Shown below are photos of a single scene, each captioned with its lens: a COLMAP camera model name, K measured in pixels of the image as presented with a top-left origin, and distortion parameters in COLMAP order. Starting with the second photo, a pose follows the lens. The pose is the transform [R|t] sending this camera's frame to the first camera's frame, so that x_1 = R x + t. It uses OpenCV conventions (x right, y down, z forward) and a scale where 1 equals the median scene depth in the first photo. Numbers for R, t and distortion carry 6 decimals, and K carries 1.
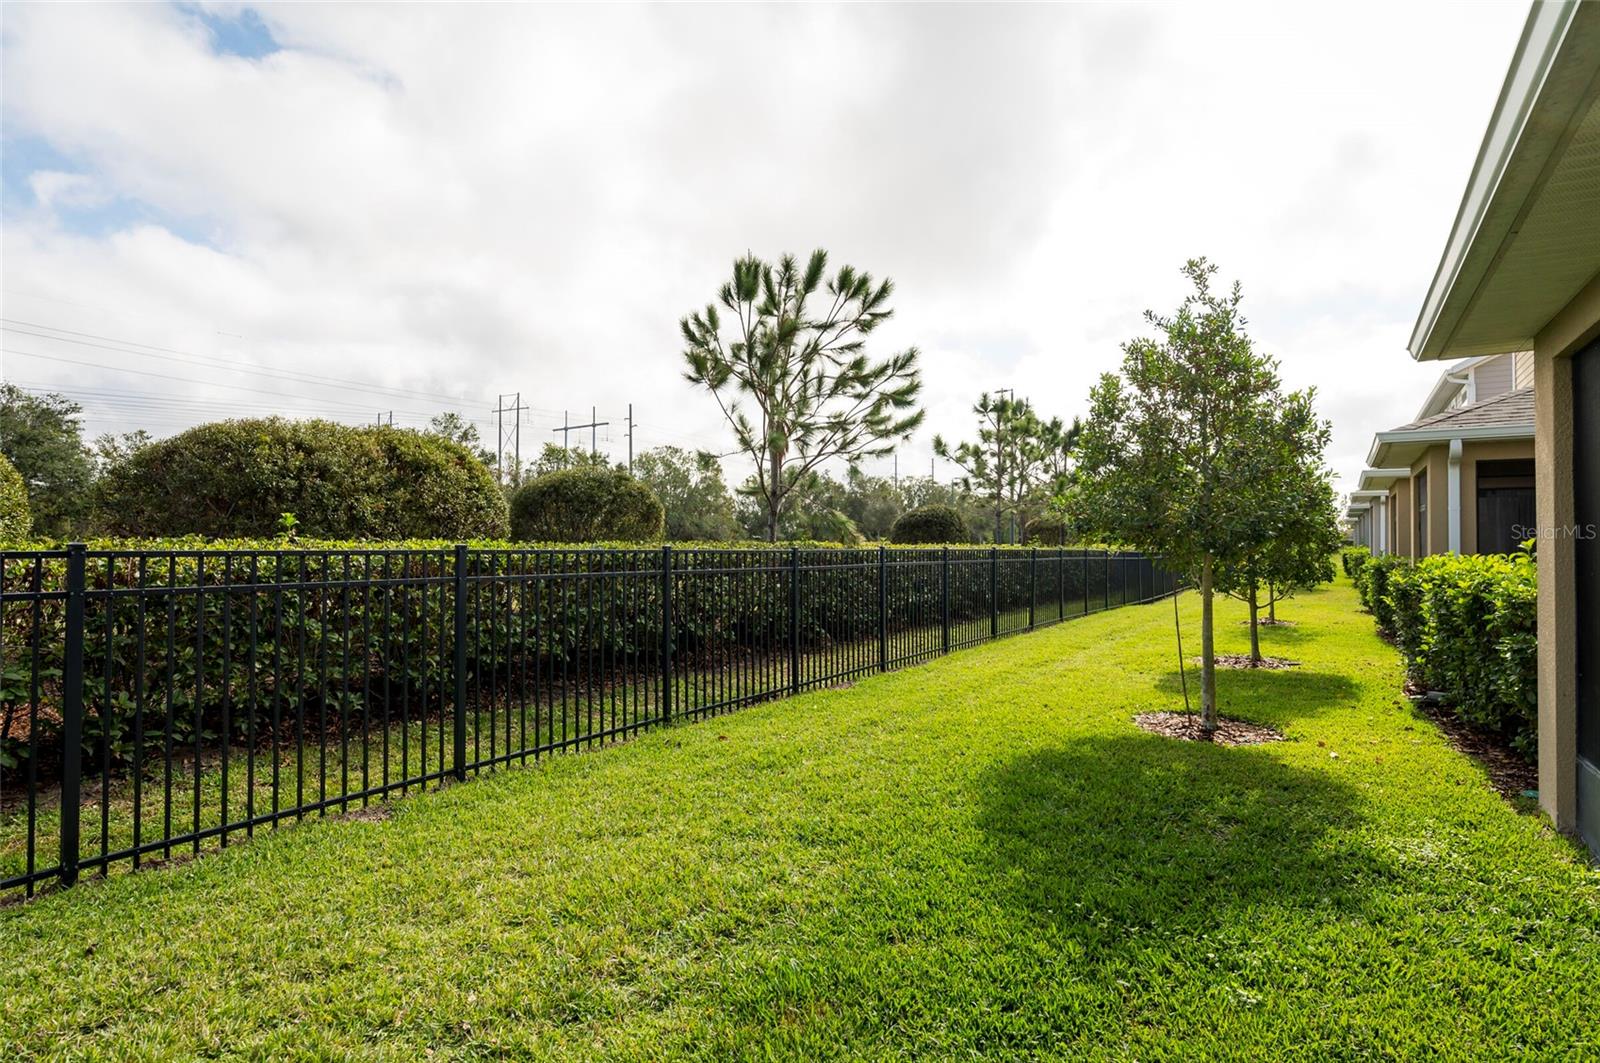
lens RADIAL K [[786.7, 0, 800.0], [0, 786.7, 531.5], [0, 0, 1]] dist [-0.002048, -0.000924]
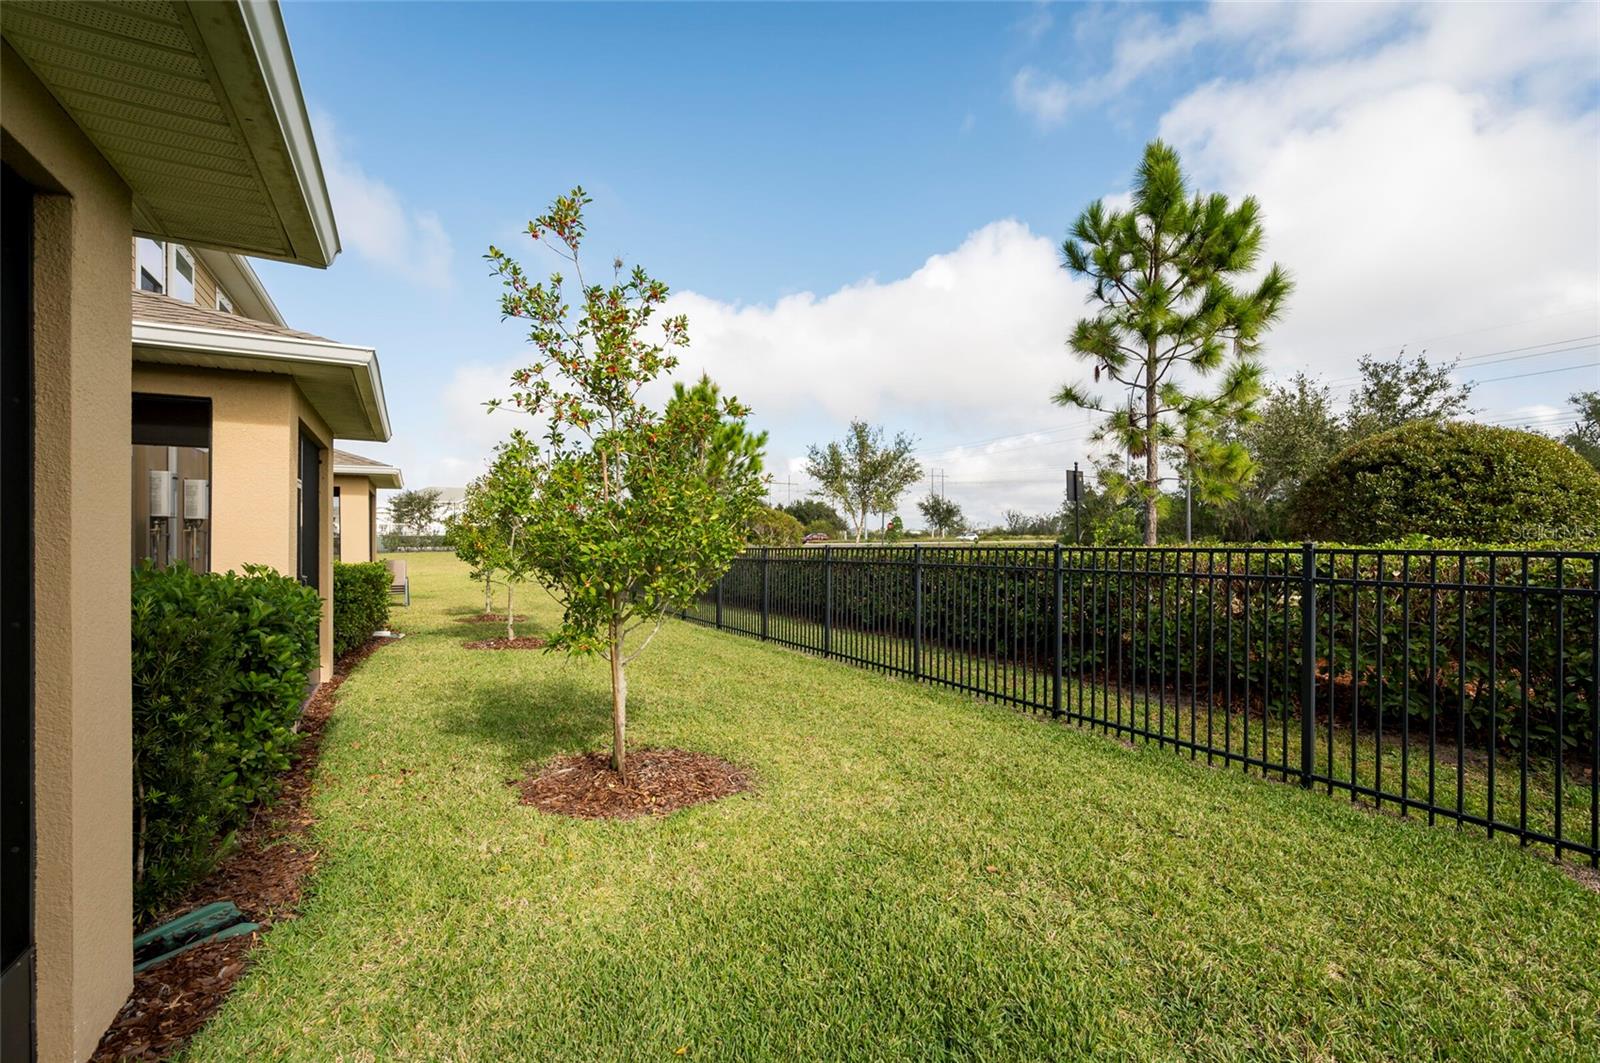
lens RADIAL K [[644.9, 0, 800.0], [0, 644.9, 531.5], [0, 0, 1]] dist [-0.001444, -0.000112]
pose [[-0.420272, -0.012056, -0.907318, 0.566277], [0.014589, 0.999693, -0.020041, 0.005714], [0.907281, -0.021660, -0.419967, 0.766432]]
